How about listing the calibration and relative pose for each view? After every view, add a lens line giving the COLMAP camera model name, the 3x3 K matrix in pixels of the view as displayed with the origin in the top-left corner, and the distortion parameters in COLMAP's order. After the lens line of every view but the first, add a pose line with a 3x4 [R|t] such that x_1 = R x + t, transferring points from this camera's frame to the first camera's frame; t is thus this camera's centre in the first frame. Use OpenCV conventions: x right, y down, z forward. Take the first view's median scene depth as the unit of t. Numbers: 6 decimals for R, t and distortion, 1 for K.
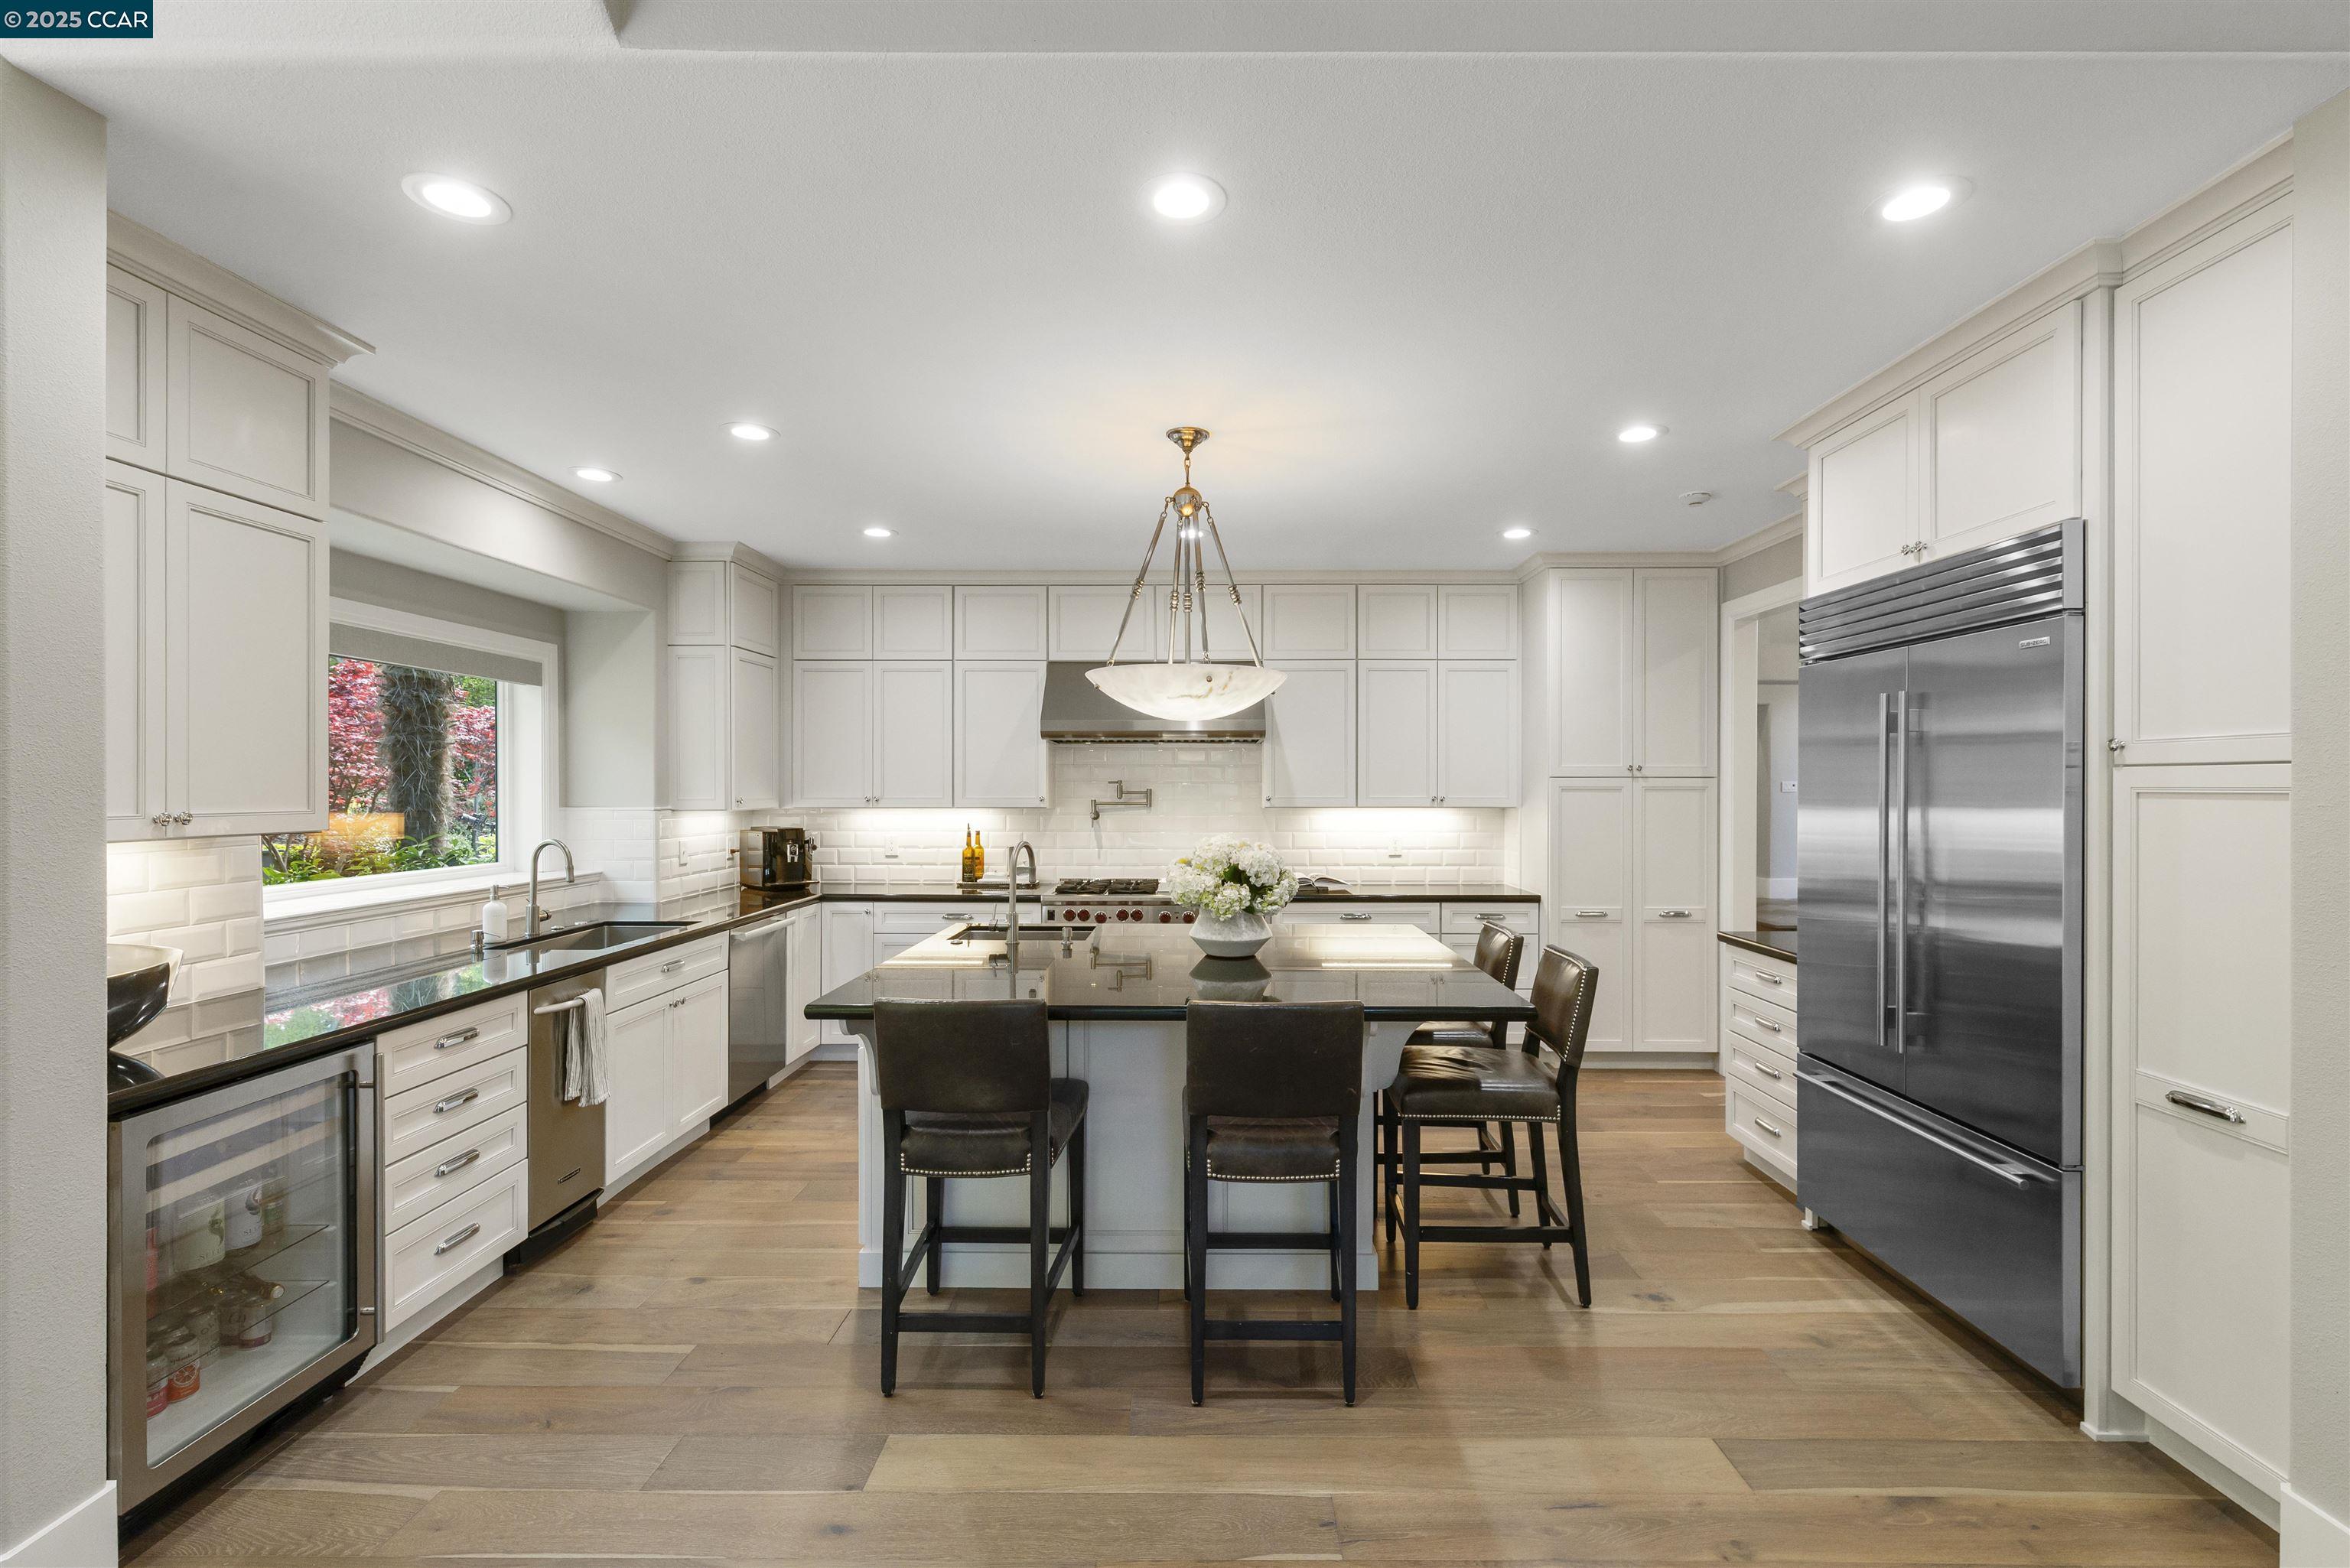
lens RADIAL K [[1021.0, 0, 1199.3], [0, 1021.0, 793.2], [0, 0, 1]] dist [0.001304, 0.000161]
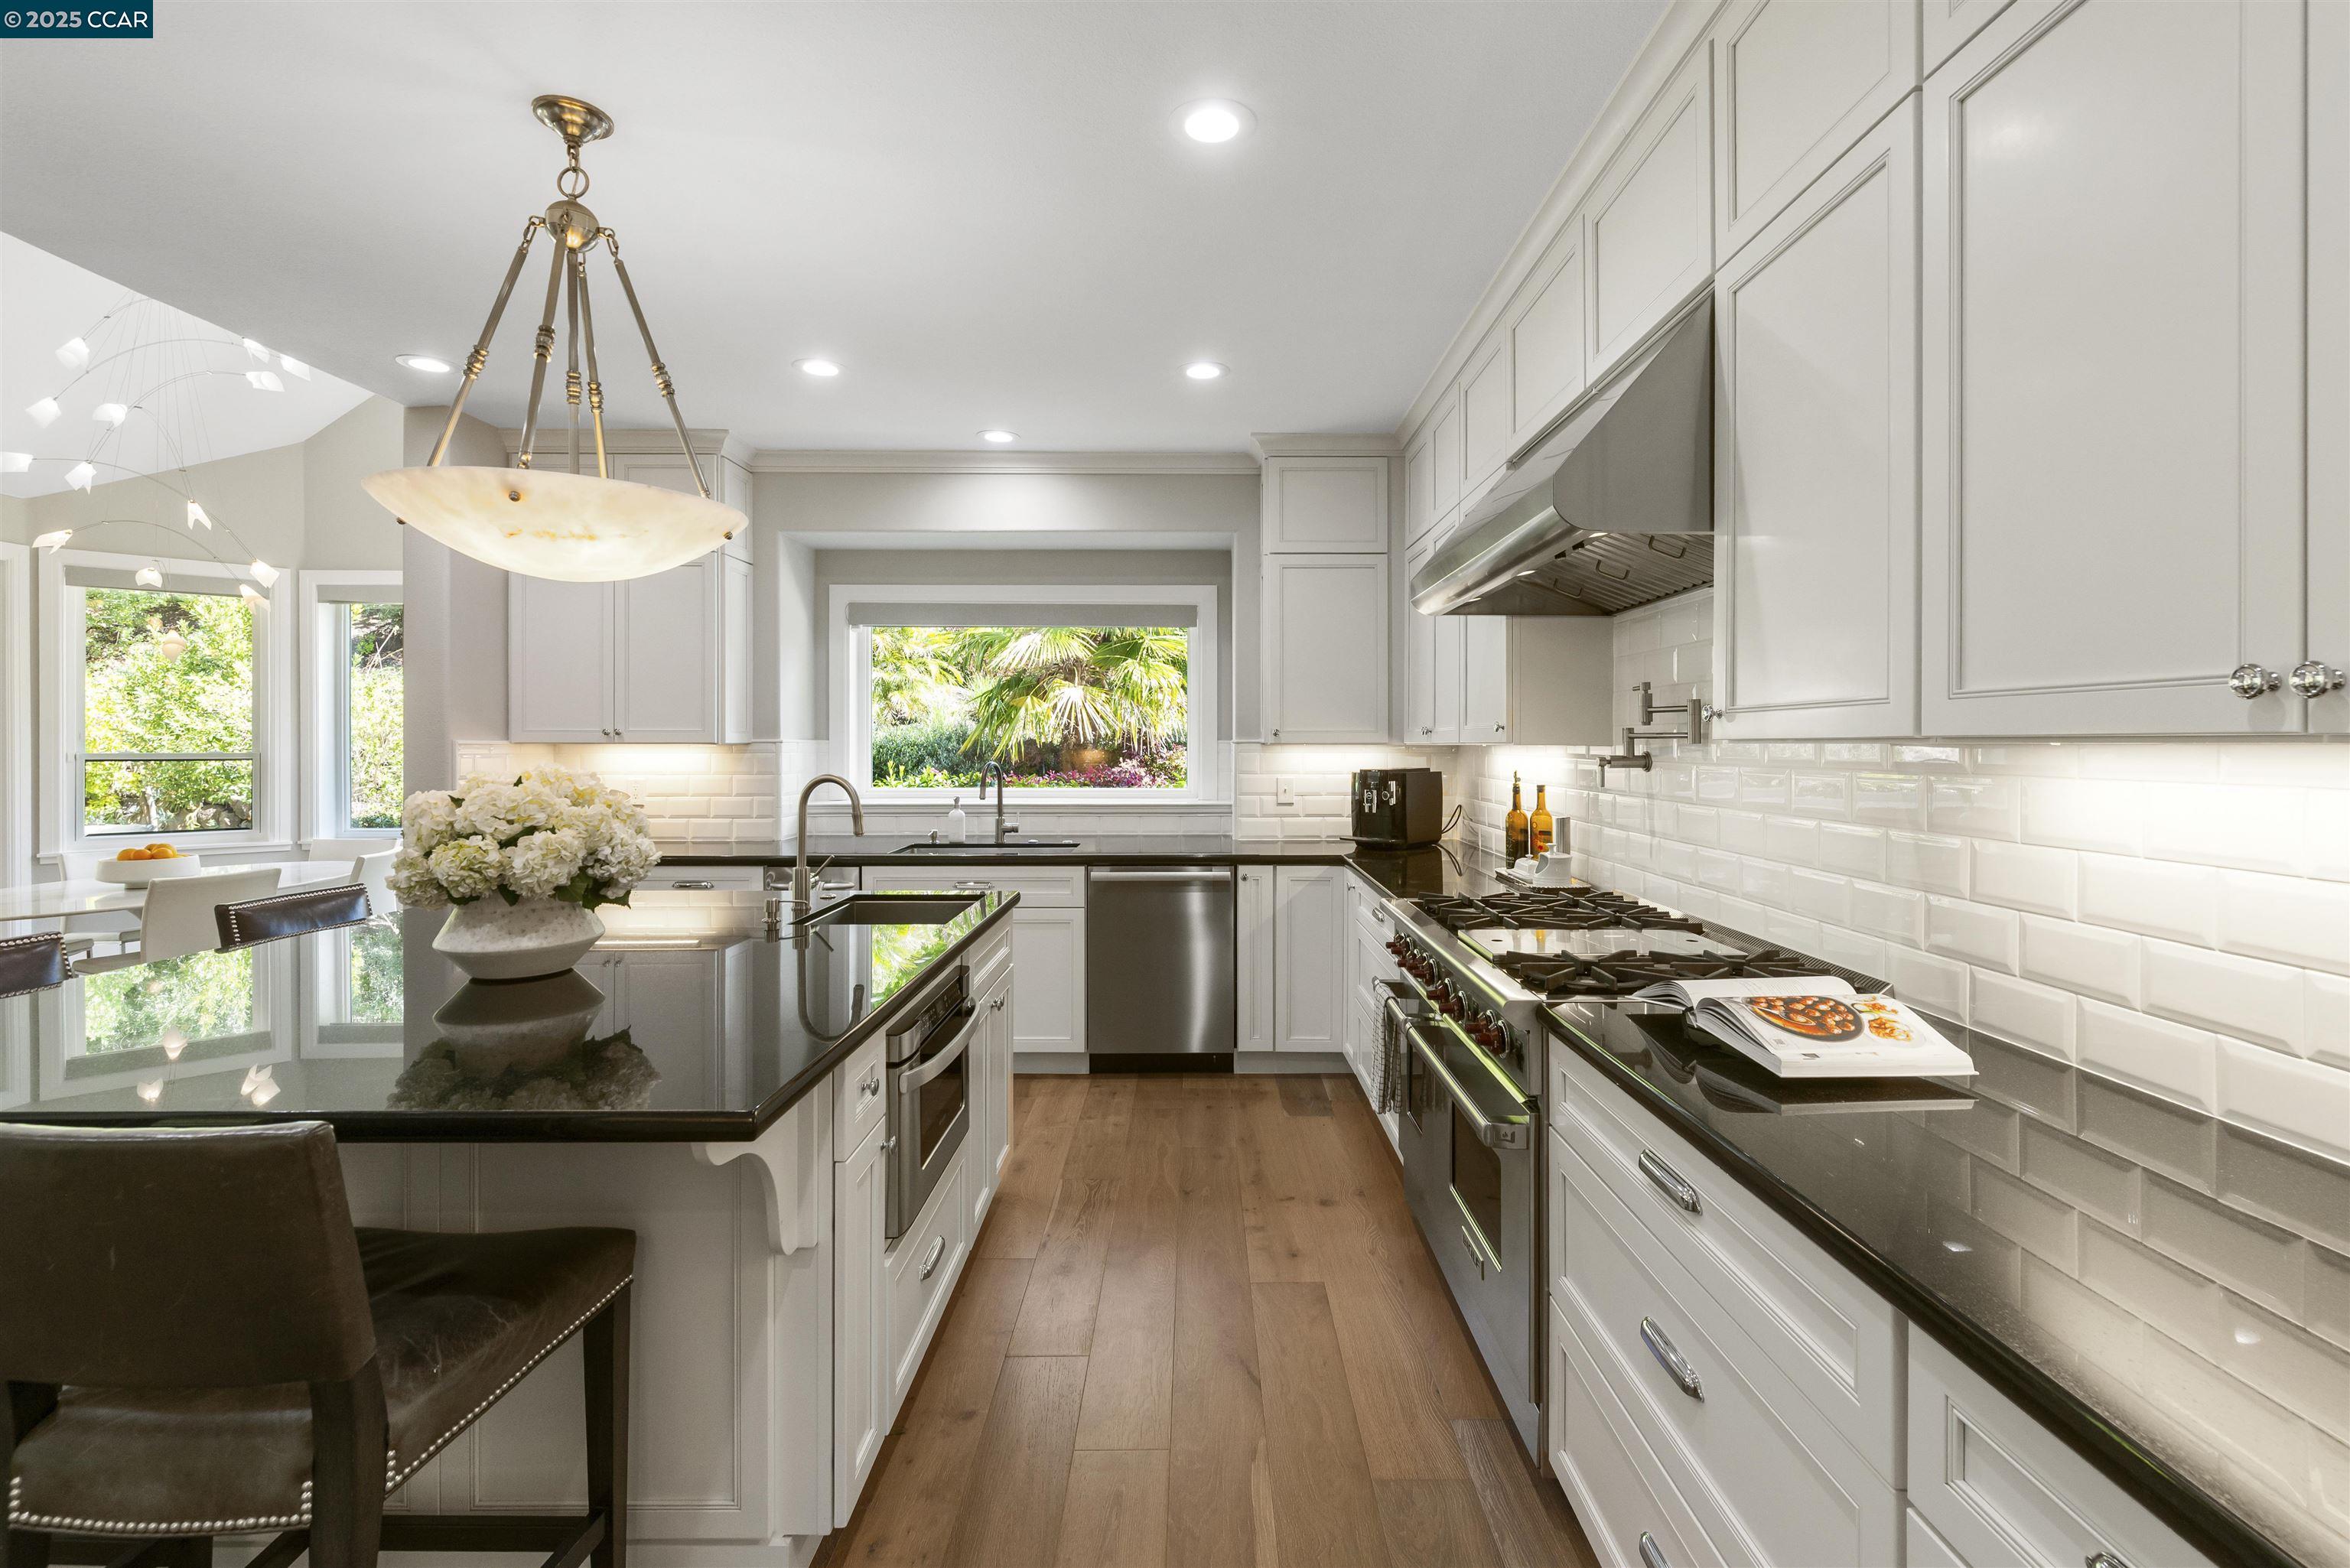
lens RADIAL K [[1043.1, 0, 1220.7], [0, 1043.1, 743.0], [0, 0, 1]] dist [0.001467, 0.000138]
pose [[0.018361, -0.001576, -0.999830, 0.625213], [-0.006731, 0.999976, -0.001700, 0.026475], [0.999809, 0.006761, 0.018350, 1.381144]]
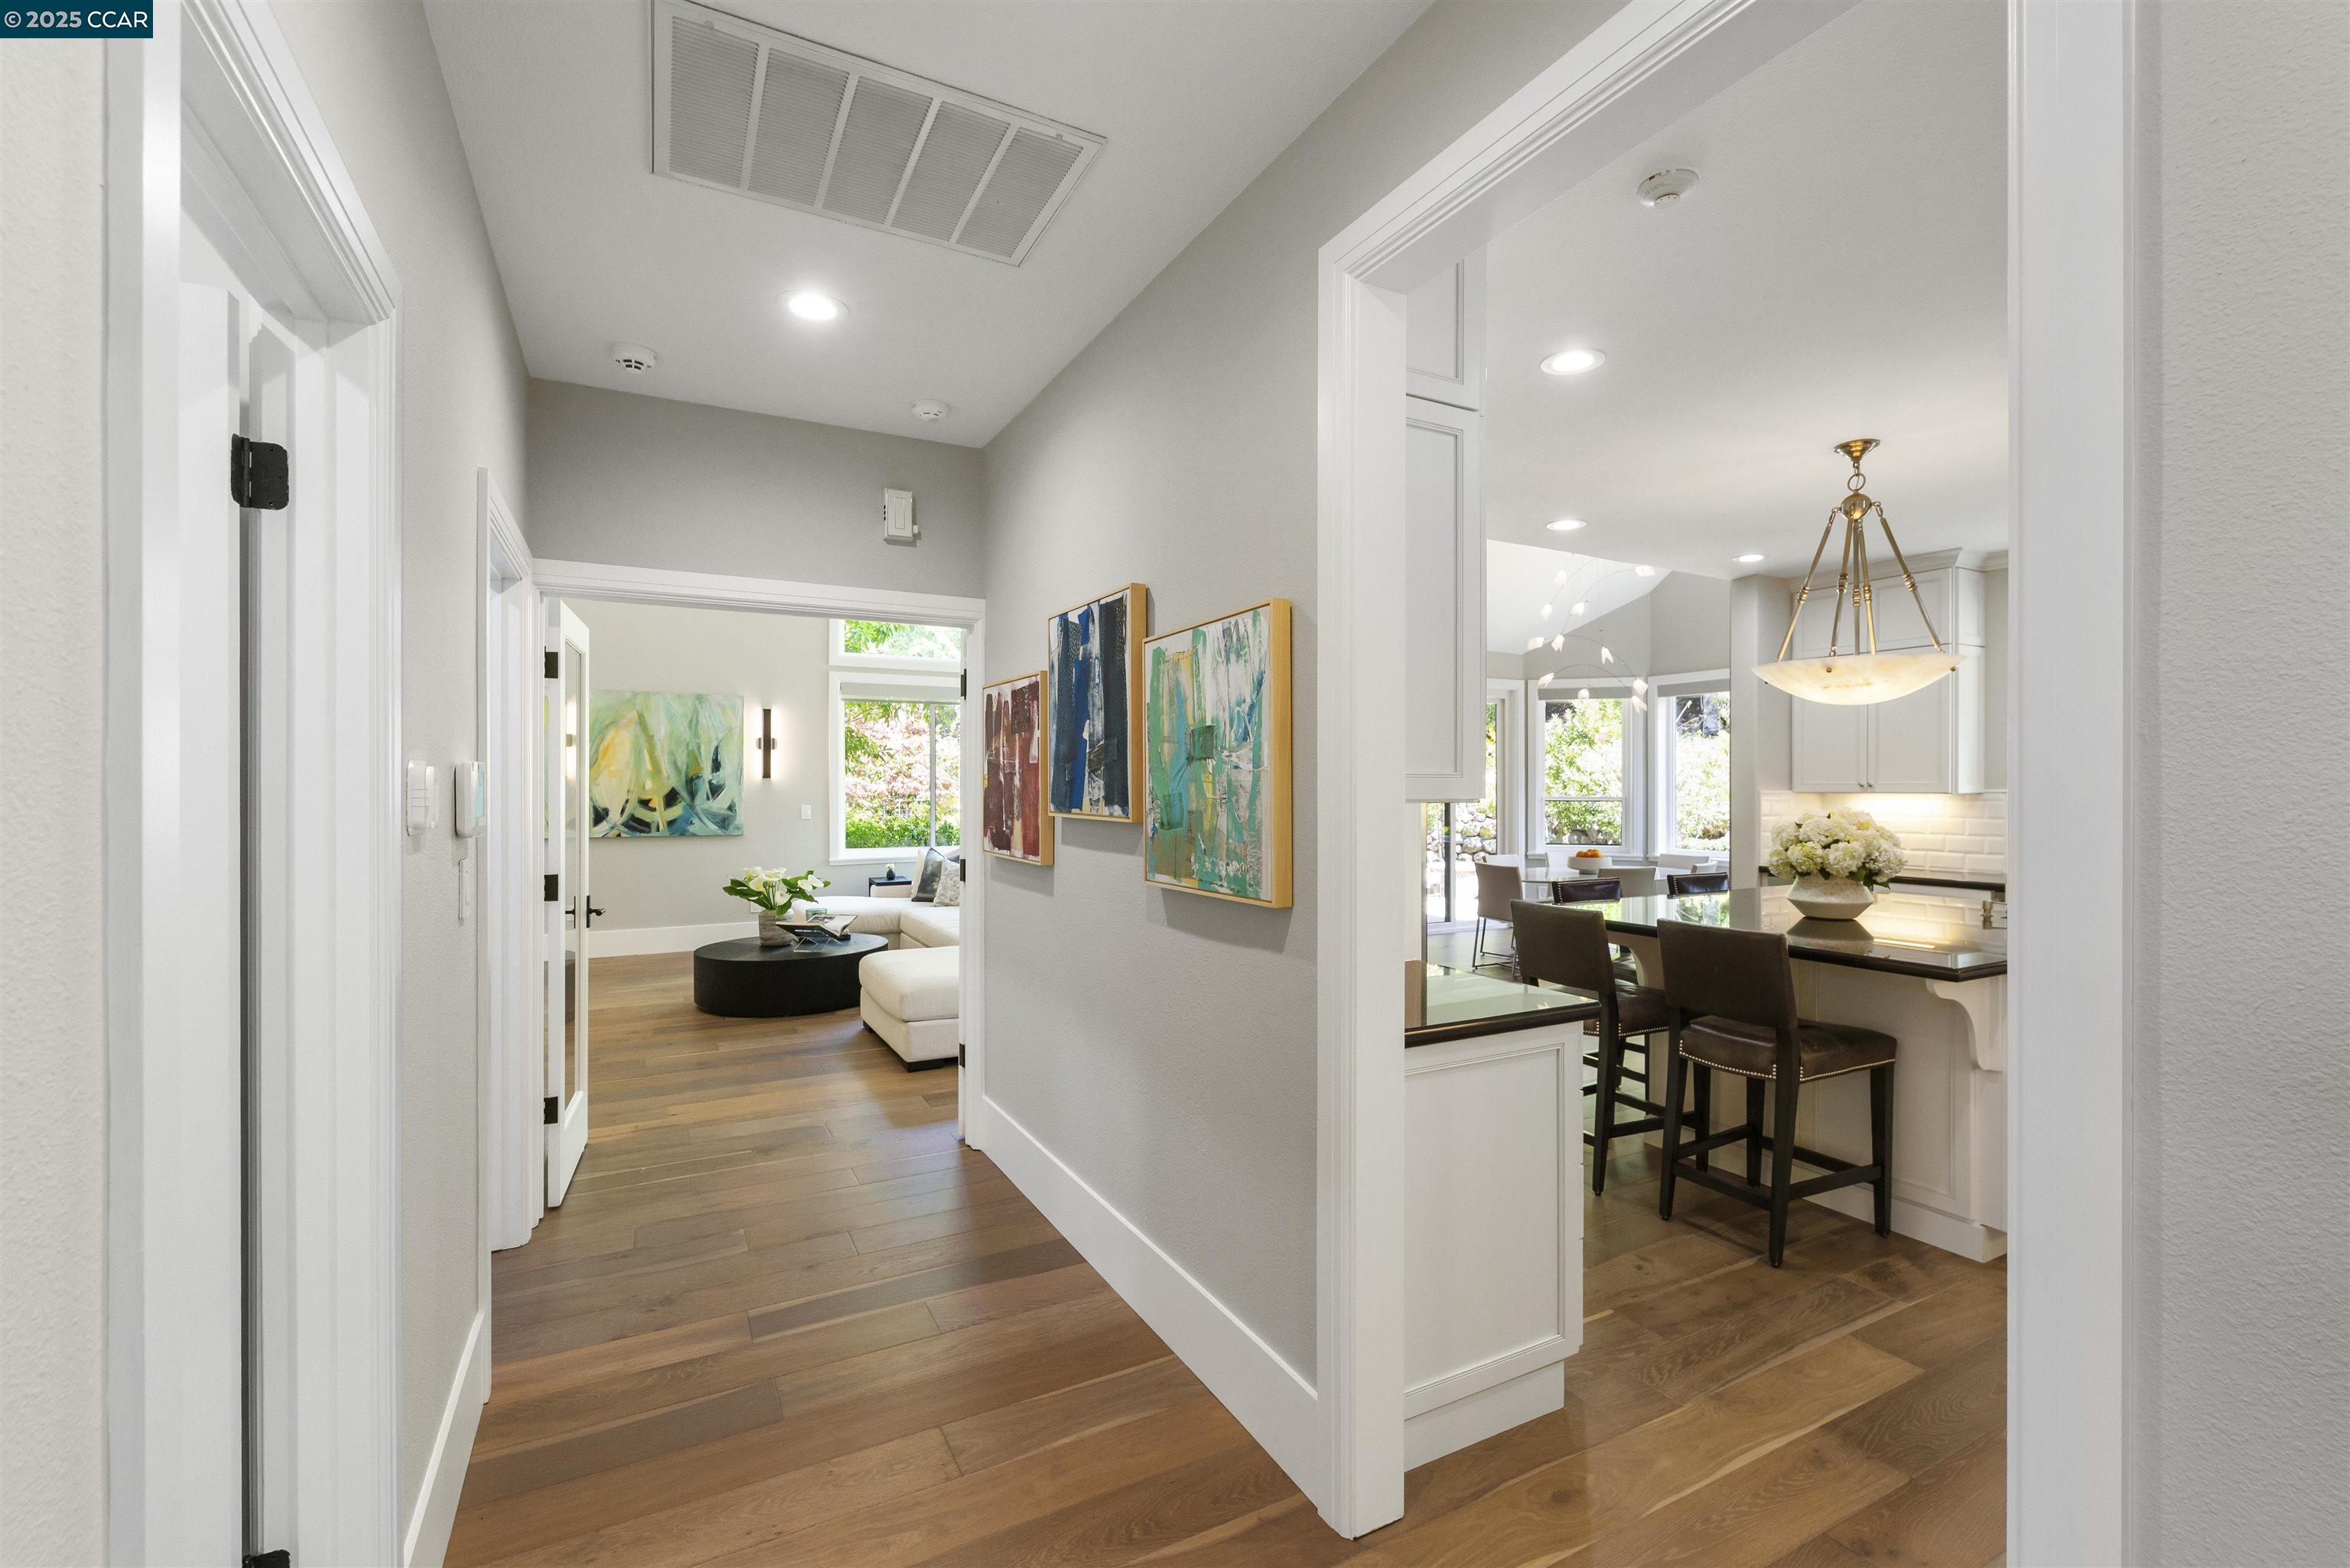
lens RADIAL K [[1028.5, 0, 1193.1], [0, 1028.5, 791.2], [0, 0, 1]] dist [0.001650, 0.000206]
pose [[-0.879180, 0.000609, -0.476489, 1.150160], [-0.004321, 0.999948, 0.009250, 0.015929], [0.476470, 0.010191, -0.879132, 1.640074]]
